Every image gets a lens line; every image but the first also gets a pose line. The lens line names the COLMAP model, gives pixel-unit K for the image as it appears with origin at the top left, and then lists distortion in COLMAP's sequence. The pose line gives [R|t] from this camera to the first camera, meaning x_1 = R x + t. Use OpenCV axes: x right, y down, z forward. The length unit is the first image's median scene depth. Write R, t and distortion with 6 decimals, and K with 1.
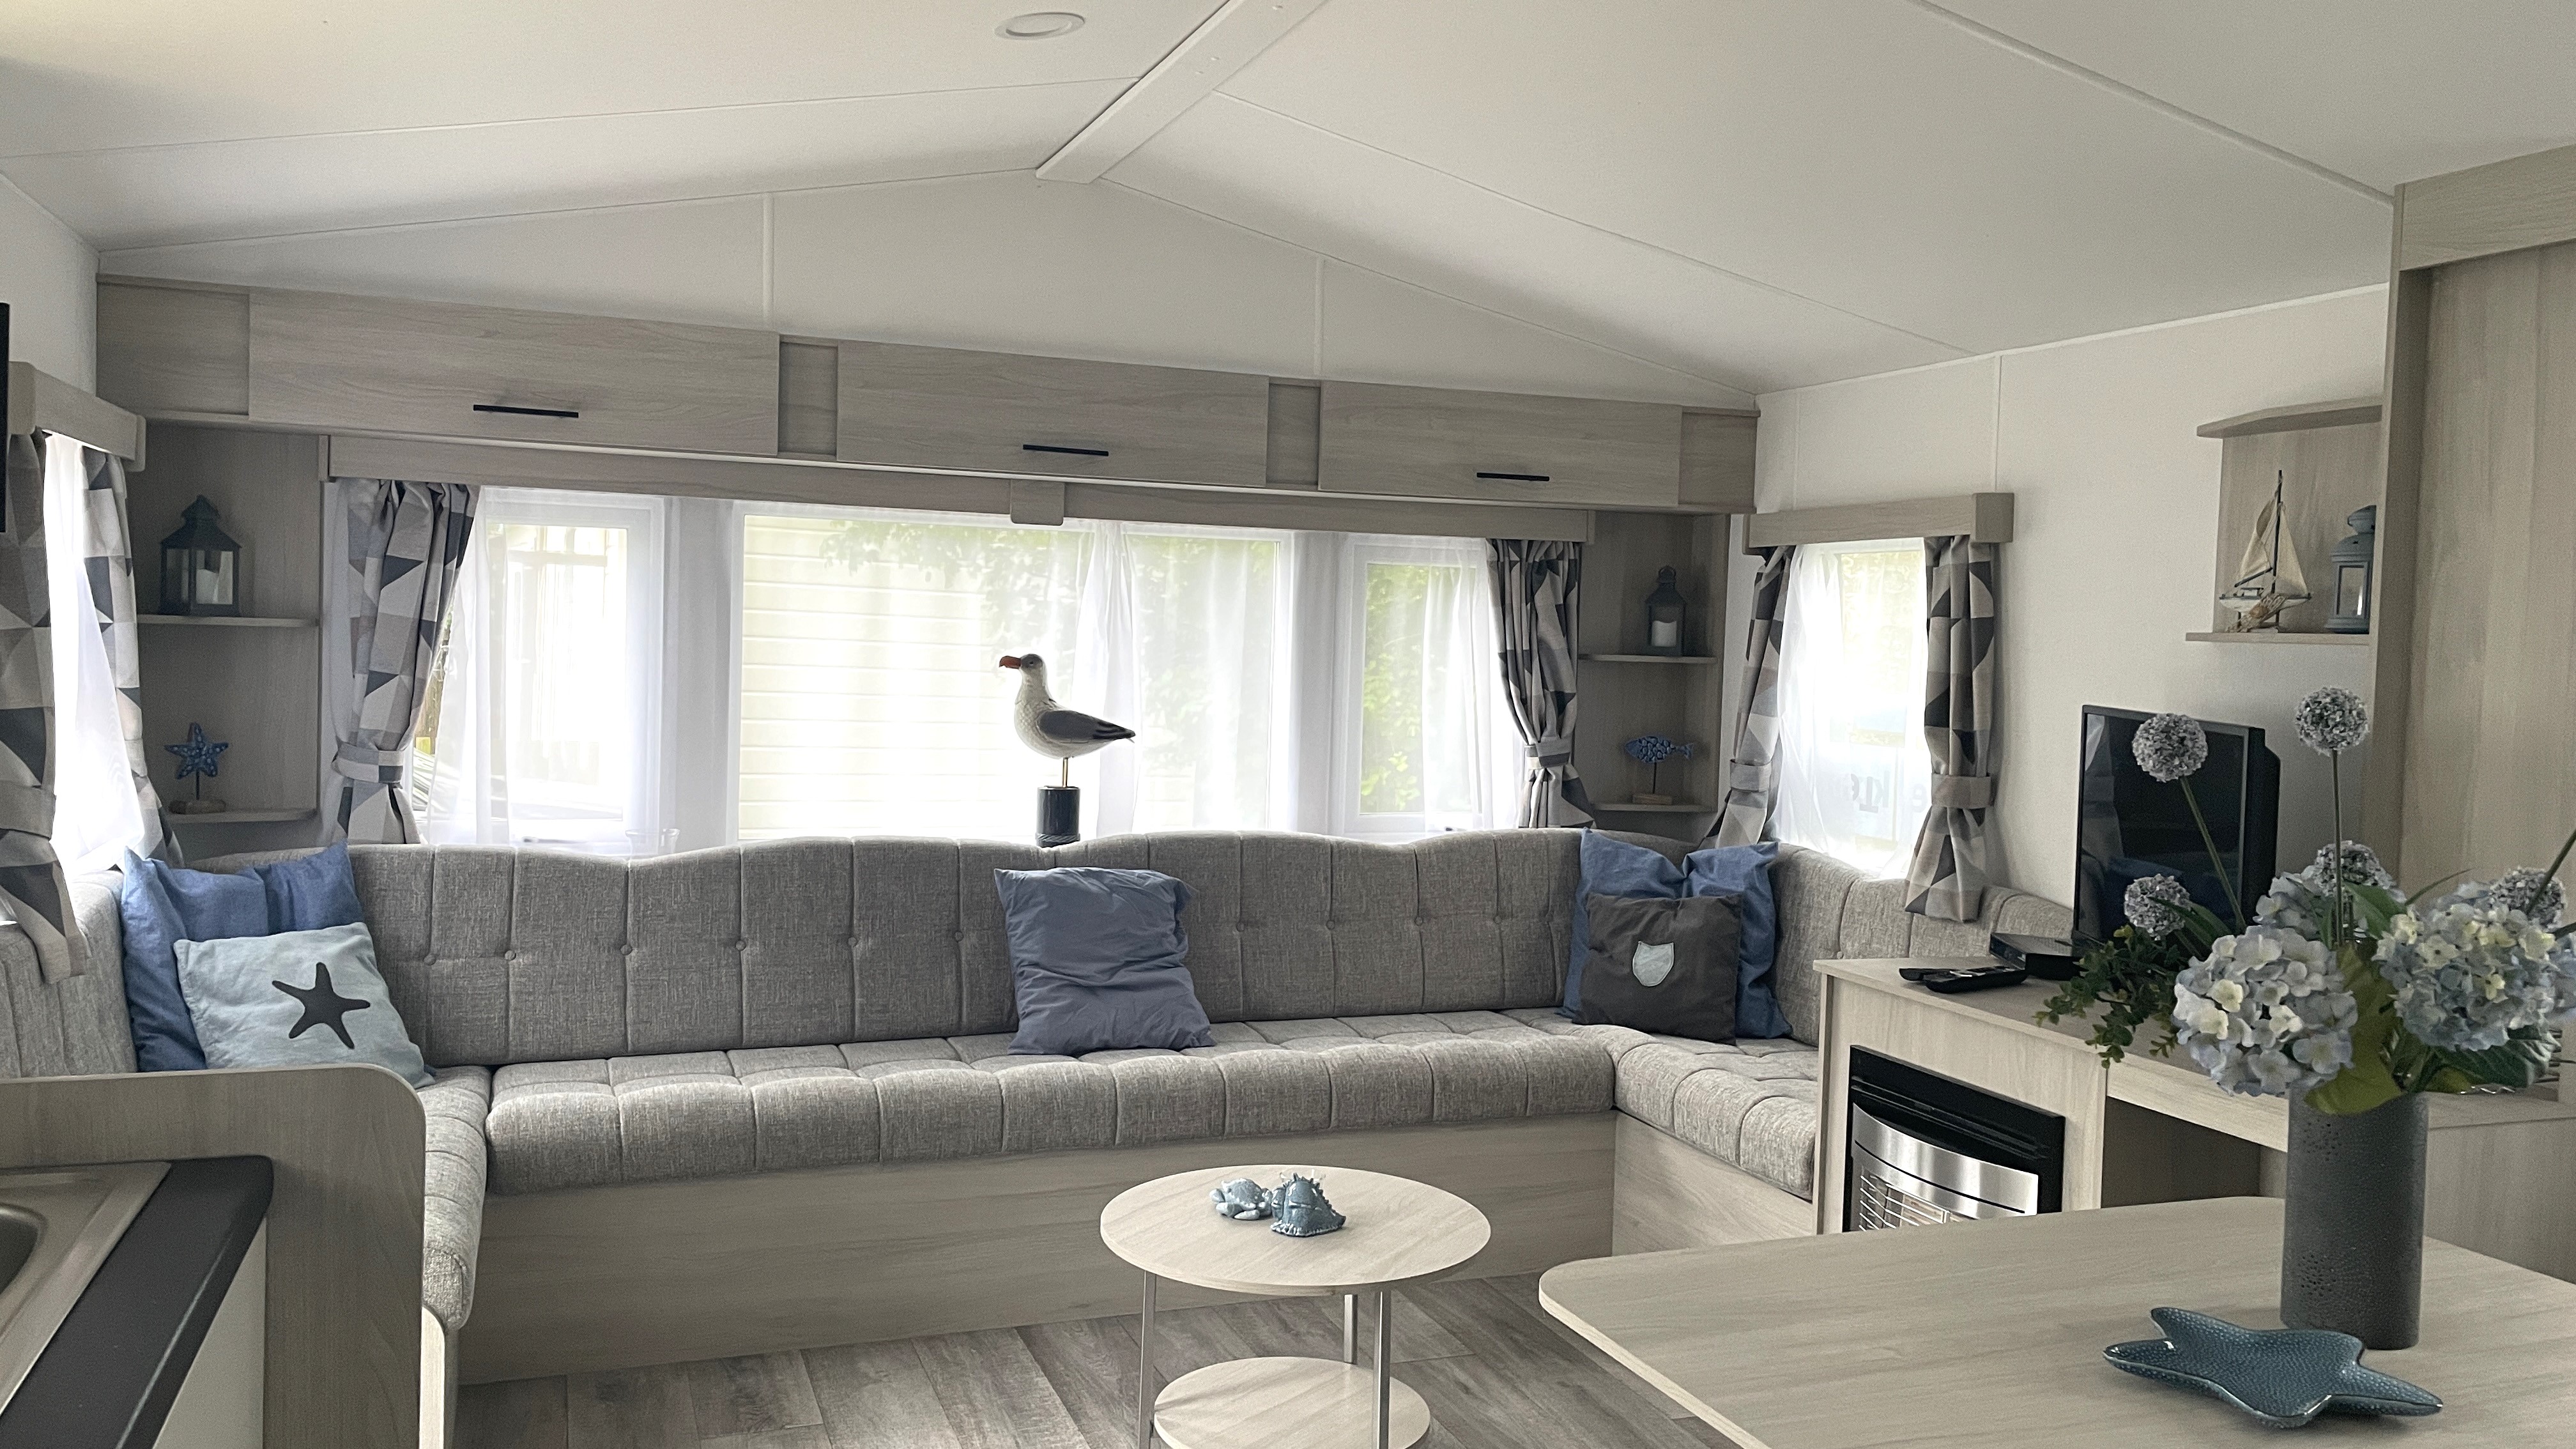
lens RADIAL K [[1925.8, 0, 1300.6], [0, 1925.8, 716.3], [0, 0, 1]] dist [0.115794, -0.149886]
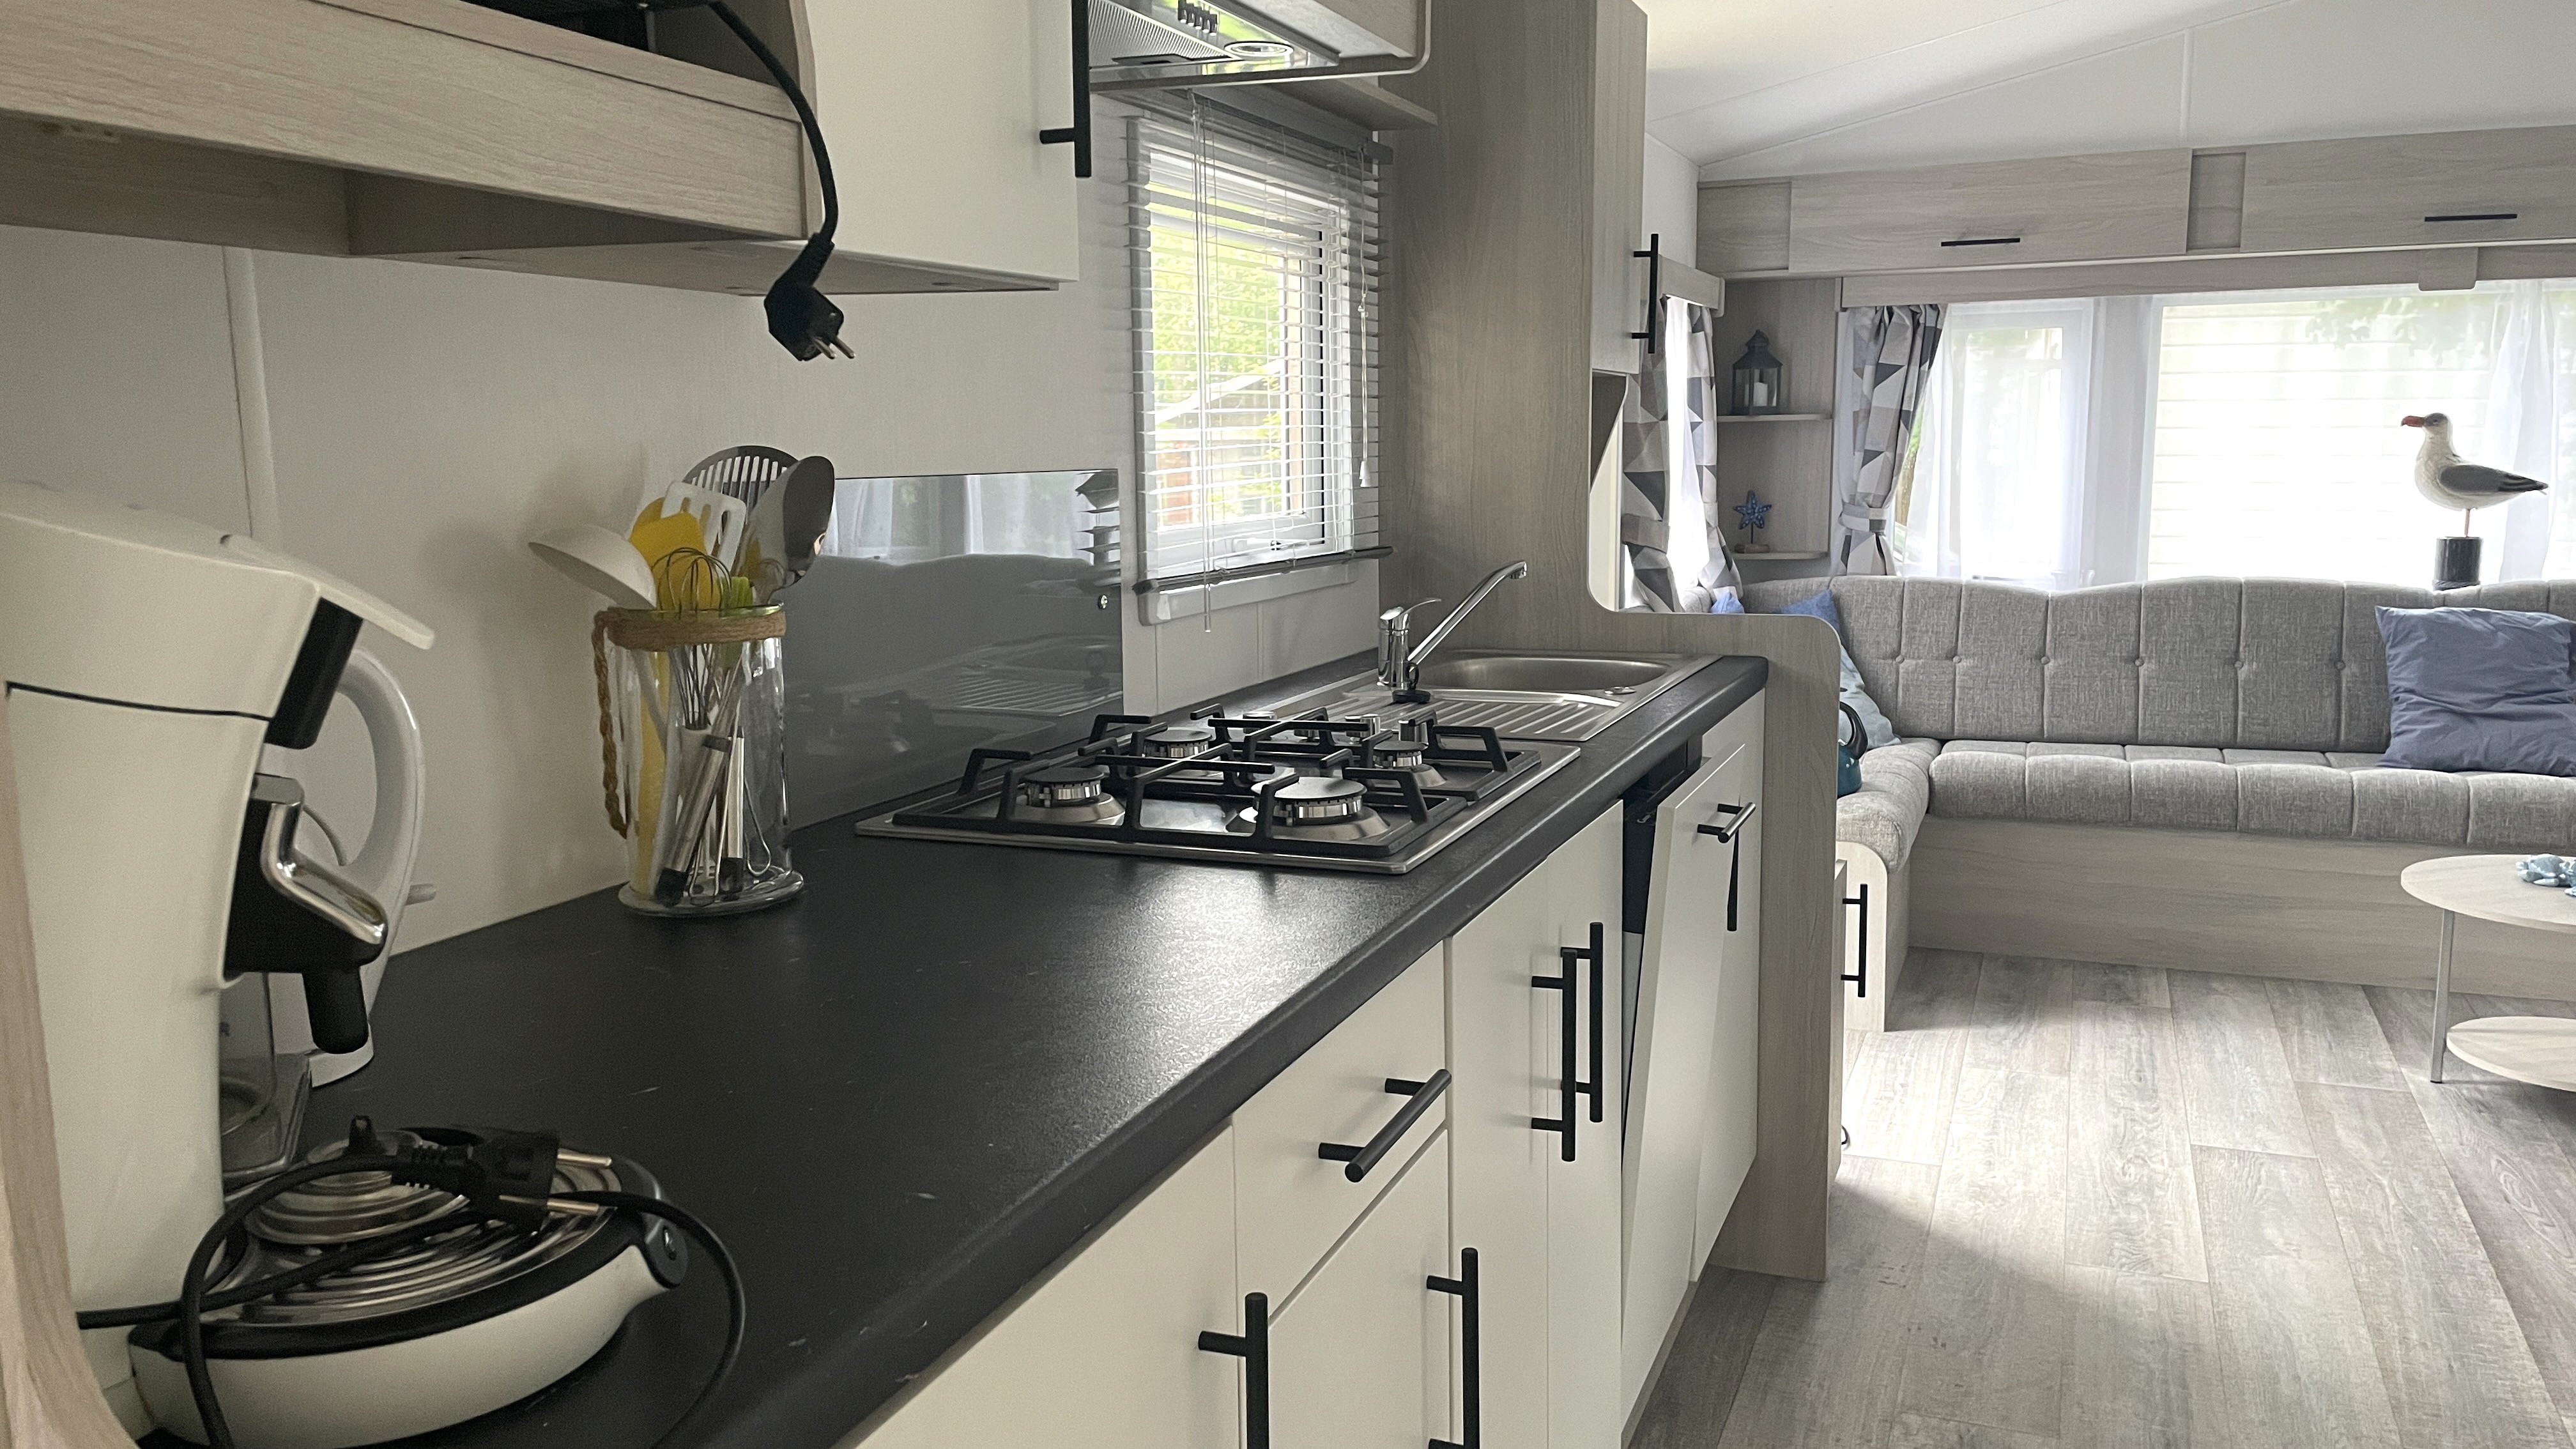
lens RADIAL K [[1925.8, 0, 1300.6], [0, 1925.8, 716.3], [0, 0, 1]] dist [0.115794, -0.149886]
pose [[0.733631, 0.056684, -0.677180, 0.168992], [0.007094, 0.995822, 0.091041, 0.036134], [0.679511, -0.071595, 0.730163, -0.276643]]
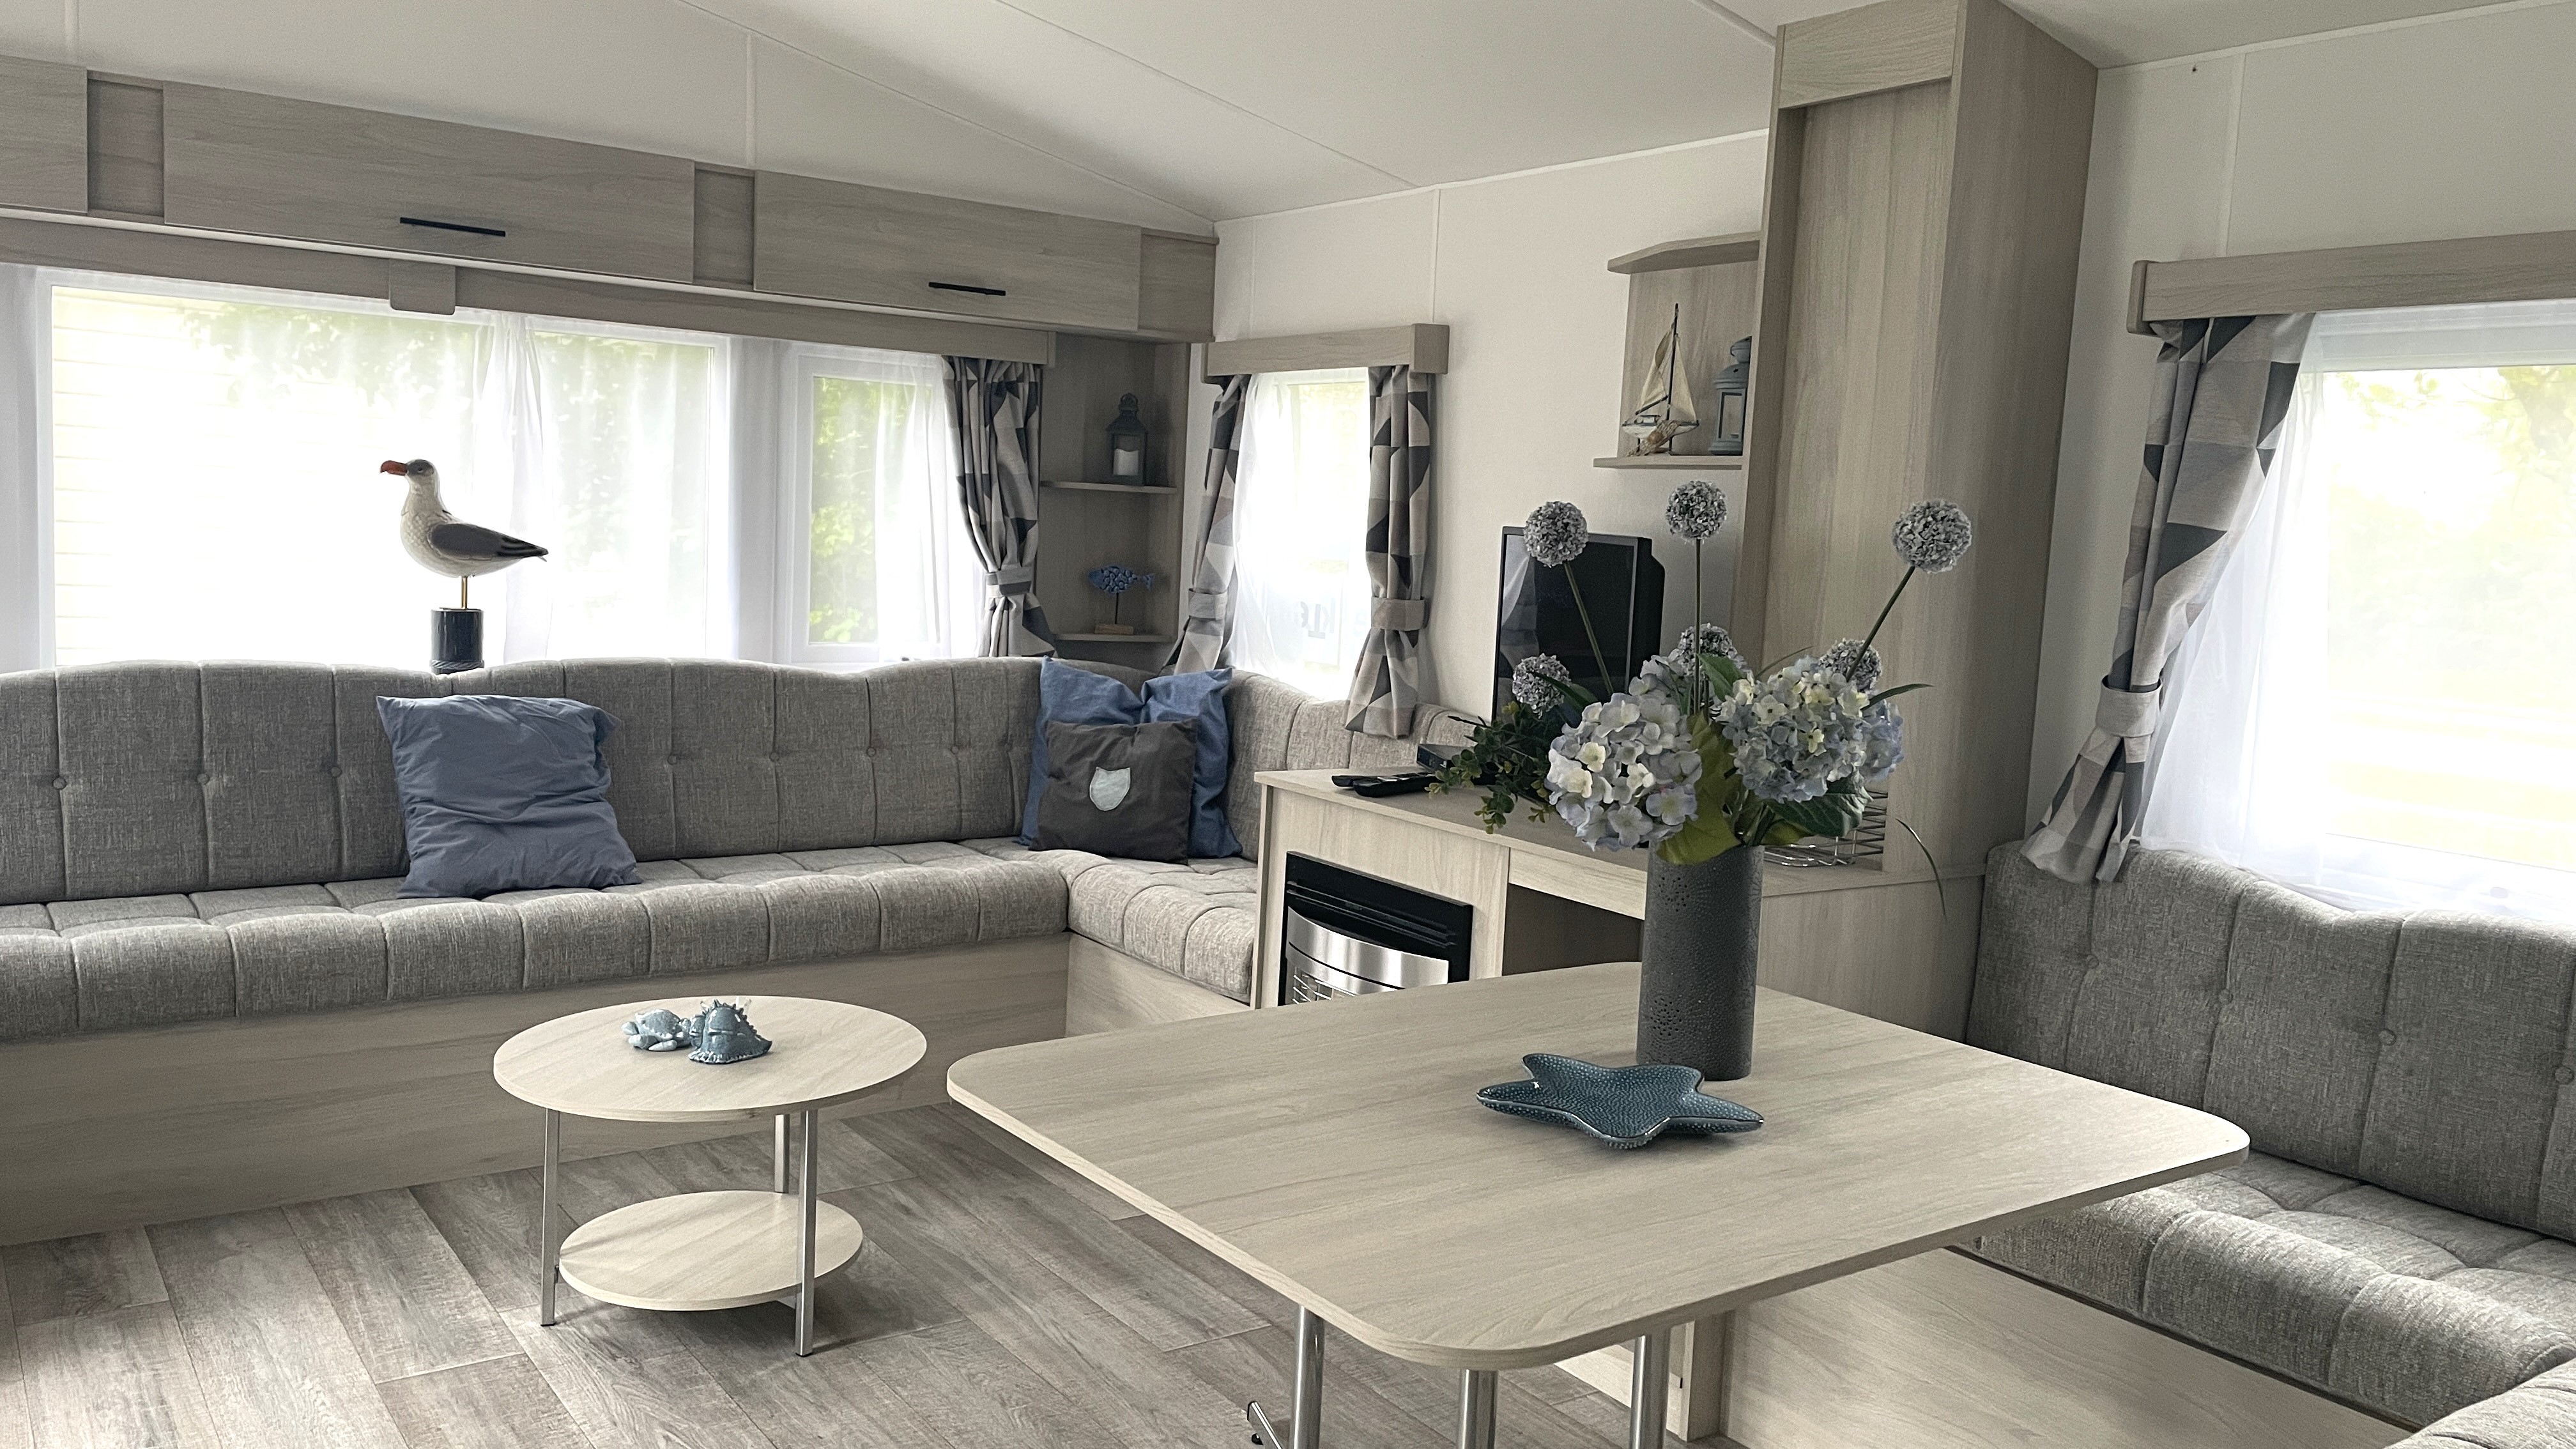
lens RADIAL K [[1929.8, 0, 1290.5], [0, 1929.8, 715.2], [0, 0, 1]] dist [0.104612, -0.133068]
pose [[0.967489, -0.008958, 0.252753, 0.022587], [-0.008870, 0.997556, 0.069309, 0.022082], [-0.252756, -0.069297, 0.965045, 0.014996]]
